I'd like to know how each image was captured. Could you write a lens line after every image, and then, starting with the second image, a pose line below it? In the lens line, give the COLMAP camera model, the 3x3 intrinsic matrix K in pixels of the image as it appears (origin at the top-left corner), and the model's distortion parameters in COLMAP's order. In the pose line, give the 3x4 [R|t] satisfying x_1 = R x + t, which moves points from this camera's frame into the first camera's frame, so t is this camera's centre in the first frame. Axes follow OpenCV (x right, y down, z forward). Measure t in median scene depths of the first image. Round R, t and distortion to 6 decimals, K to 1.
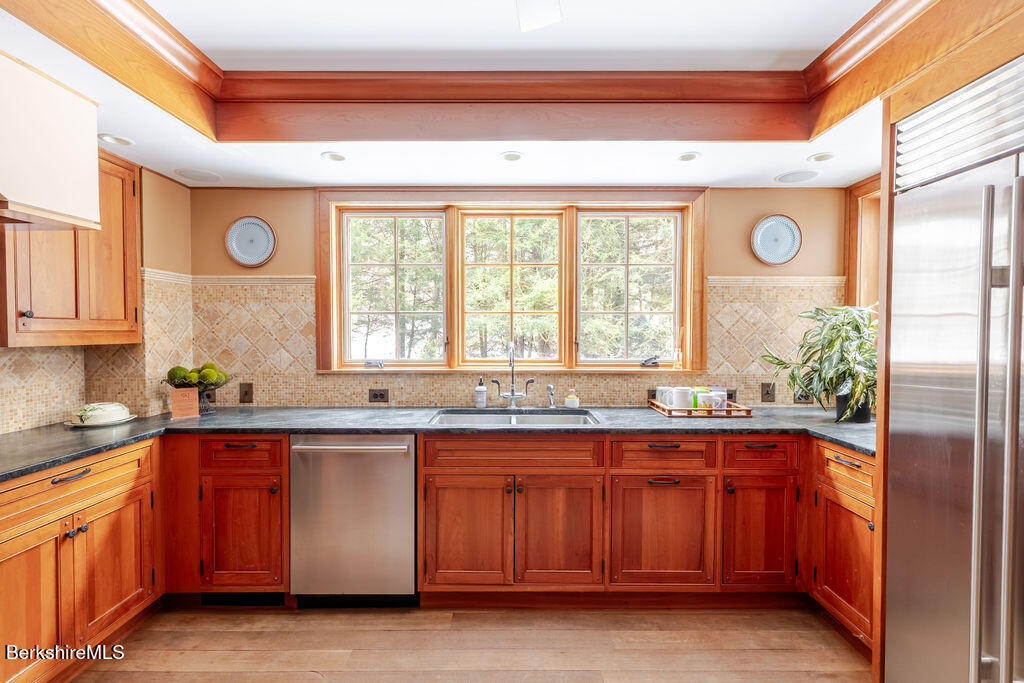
lens RADIAL K [[453.2, 0, 515.9], [0, 453.2, 340.0], [0, 0, 1]] dist [0.001040, 0.000309]
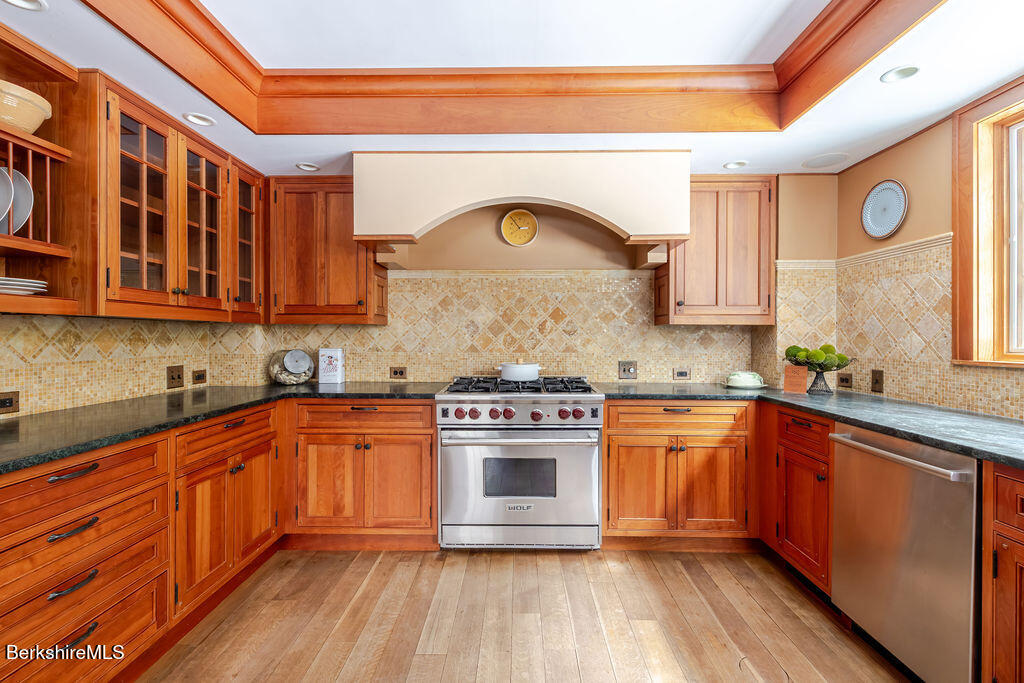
lens RADIAL K [[453.2, 0, 512.7], [0, 453.2, 336.3], [0, 0, 1]] dist [0.001040, 0.000309]
pose [[-0.014230, 0.000686, -0.999899, 0.354228], [-0.021894, 0.999760, 0.000998, 0.049964], [0.999659, 0.021906, -0.014211, 0.338922]]
